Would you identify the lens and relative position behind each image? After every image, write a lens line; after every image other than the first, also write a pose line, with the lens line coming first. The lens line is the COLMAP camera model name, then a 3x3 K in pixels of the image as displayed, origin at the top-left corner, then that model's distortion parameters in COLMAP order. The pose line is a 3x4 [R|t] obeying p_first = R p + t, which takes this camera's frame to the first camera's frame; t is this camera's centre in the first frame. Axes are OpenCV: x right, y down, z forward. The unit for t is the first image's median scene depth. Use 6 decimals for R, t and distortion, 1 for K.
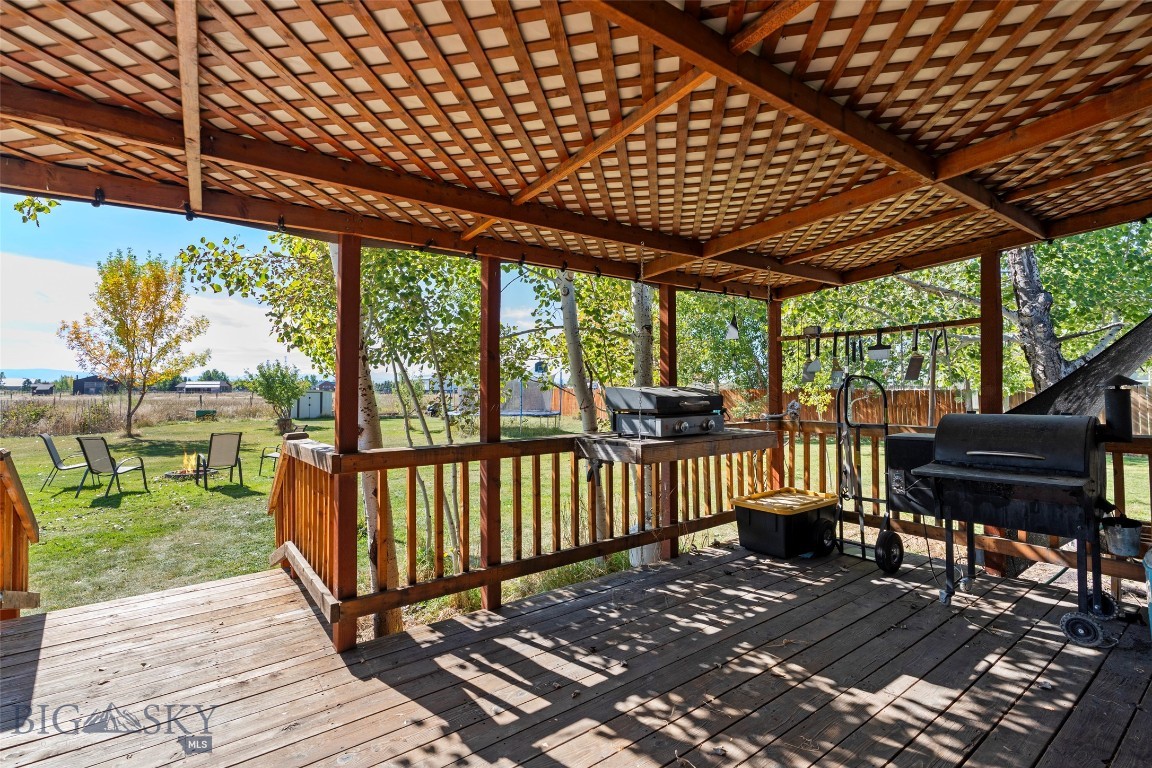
lens RADIAL K [[526.1, 0, 575.6], [0, 526.1, 375.8], [0, 0, 1]] dist [-0.011102, 0.000360]
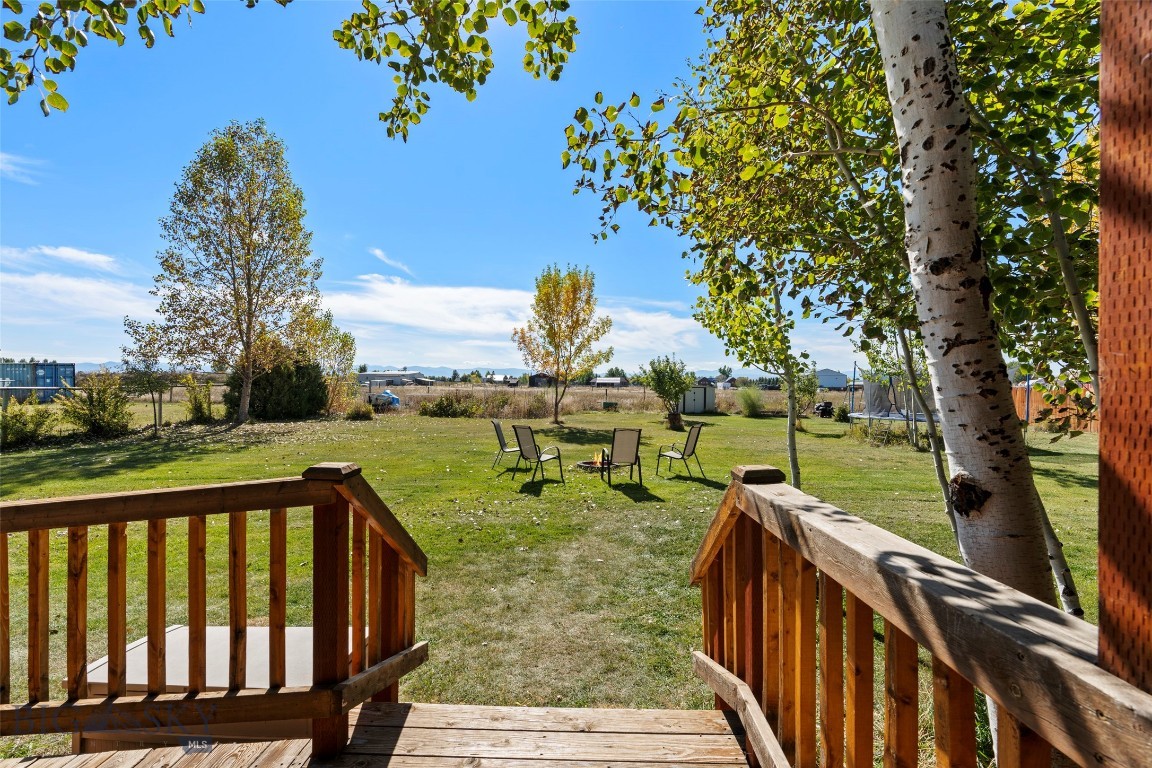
lens RADIAL K [[526.1, 0, 574.8], [0, 526.1, 377.5], [0, 0, 1]] dist [-0.011102, 0.000360]
pose [[0.775946, 0.001574, -0.630797, -0.081472], [0.004541, 0.999957, 0.008081, 0.004668], [0.630783, -0.009134, 0.775905, 0.117201]]
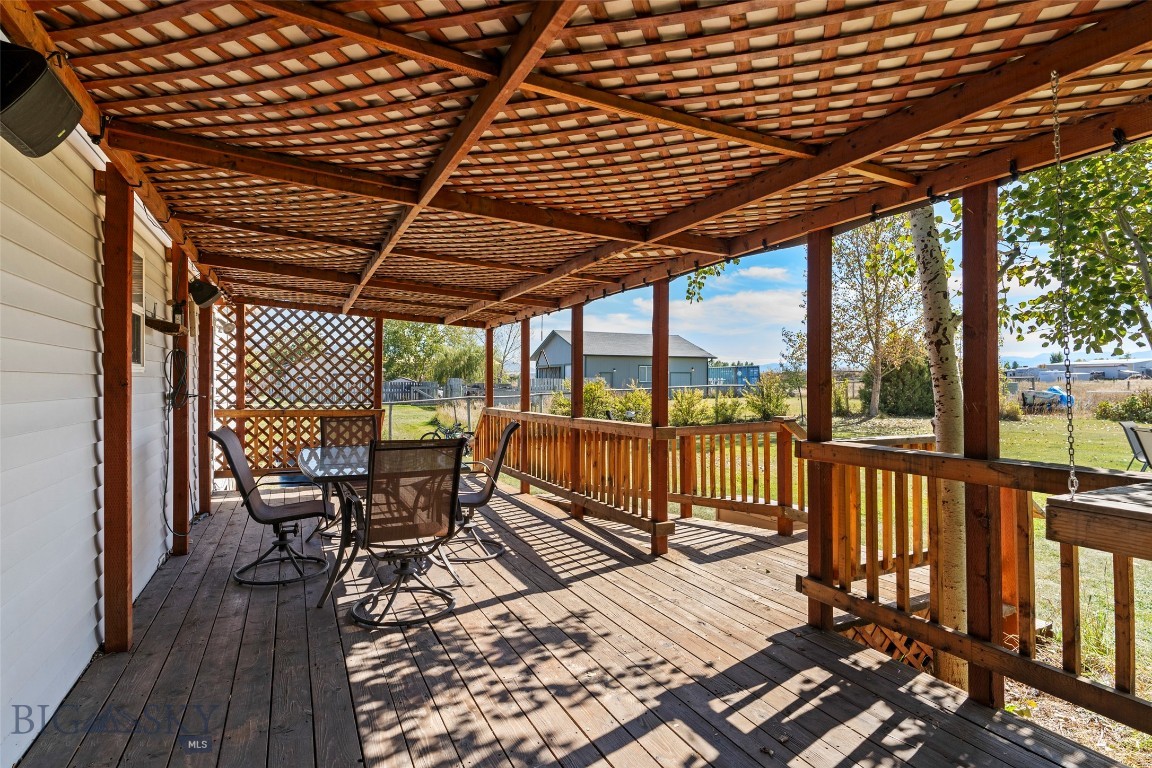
lens RADIAL K [[588.6, 0, 577.7], [0, 588.6, 385.7], [0, 0, 1]] dist [-0.000651, -0.000006]
pose [[-0.184511, 0.014396, -0.982725, 0.132323], [0.032423, 0.999438, 0.008553, 0.001826], [0.982295, -0.030285, -0.184874, 0.123427]]
